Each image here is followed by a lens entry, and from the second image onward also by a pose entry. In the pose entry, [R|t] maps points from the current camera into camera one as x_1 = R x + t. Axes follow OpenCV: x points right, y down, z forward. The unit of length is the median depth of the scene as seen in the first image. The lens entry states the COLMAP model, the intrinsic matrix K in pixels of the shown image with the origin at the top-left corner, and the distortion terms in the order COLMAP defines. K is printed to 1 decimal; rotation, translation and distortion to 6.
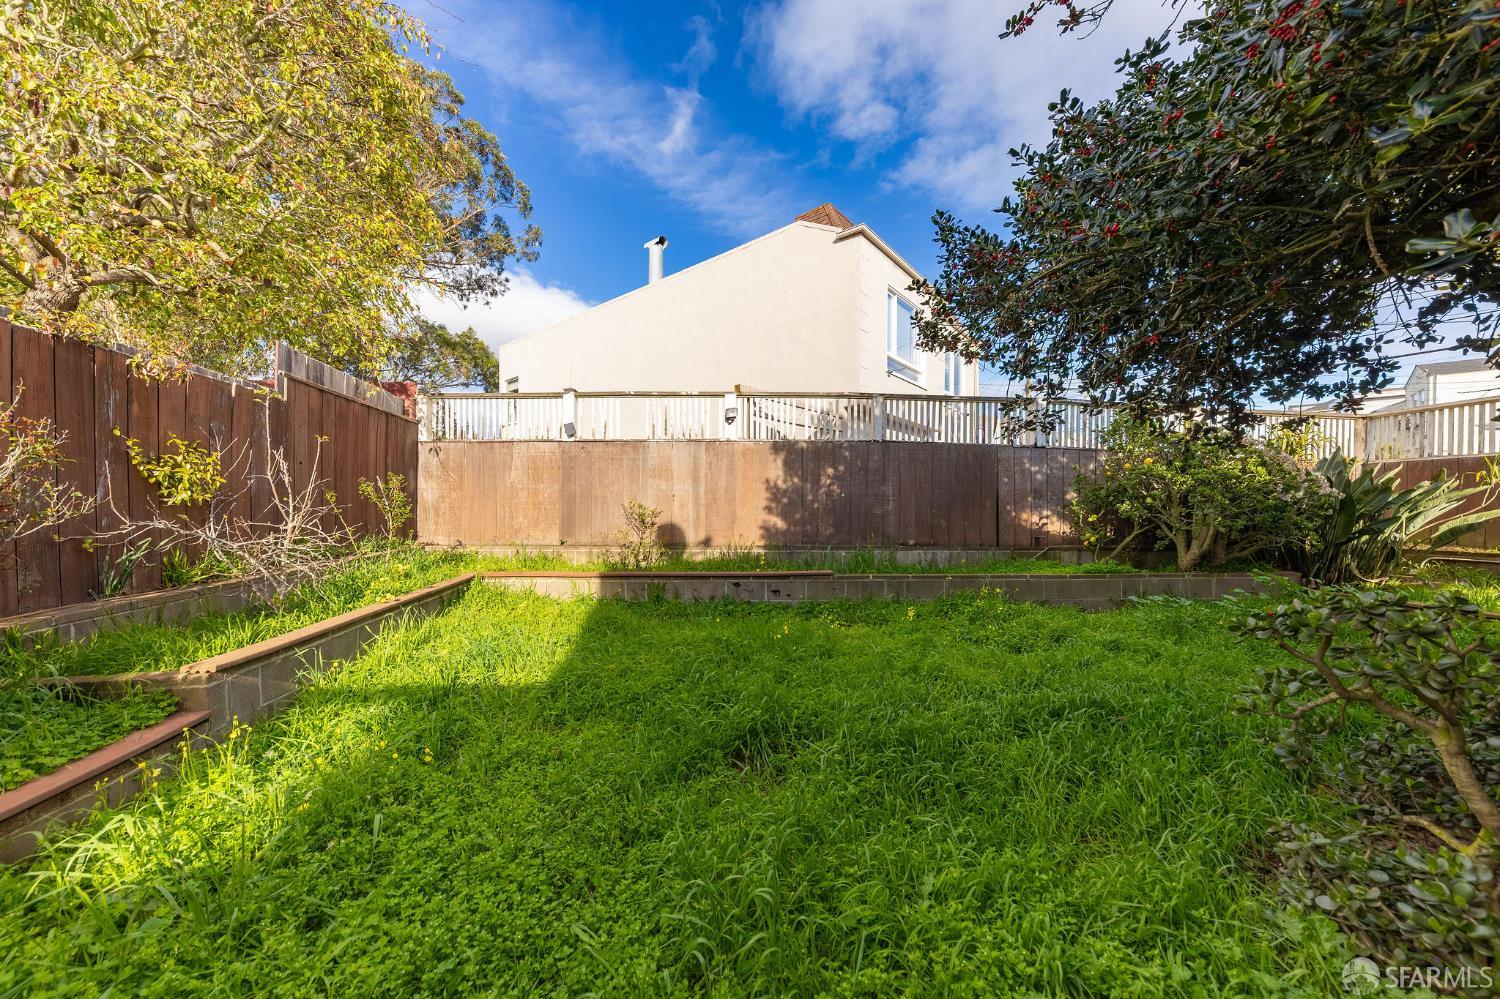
lens RADIAL K [[532.4, 0, 734.5], [0, 532.4, 524.4], [0, 0, 1]] dist [0.007419, -0.003034]
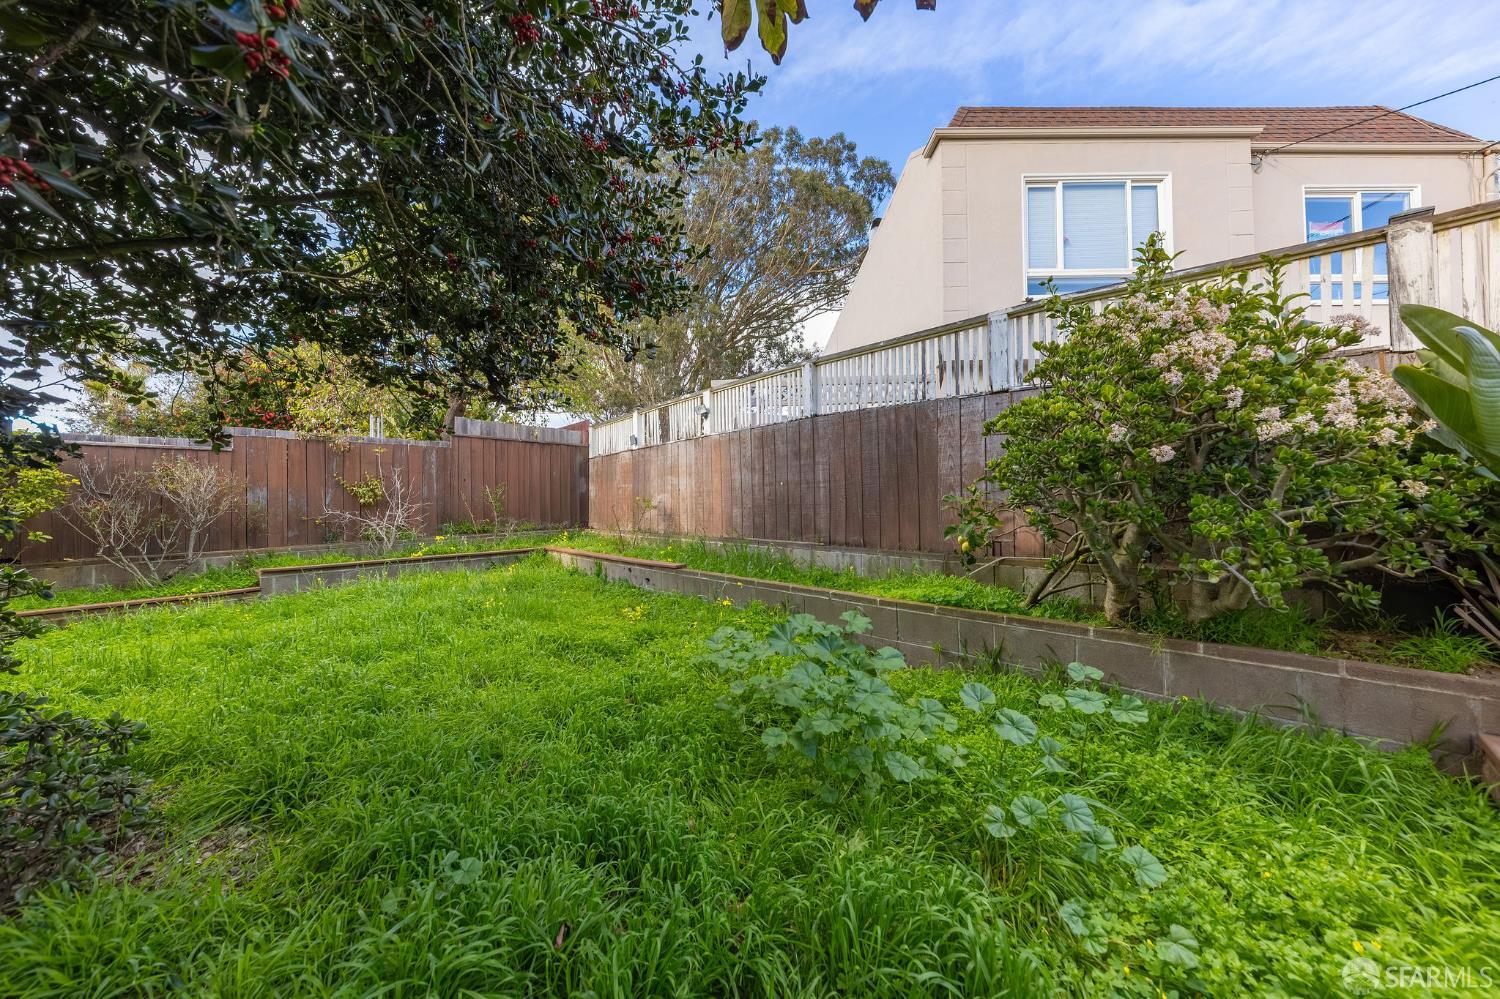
lens RADIAL K [[554.2, 0, 746.3], [0, 554.2, 491.8], [0, 0, 1]] dist [0.004677, -0.003282]
pose [[0.635000, -0.025270, -0.772099, 0.896470], [-0.003148, 0.999372, -0.035298, -0.008312], [0.772506, 0.024845, 0.634522, 0.380226]]
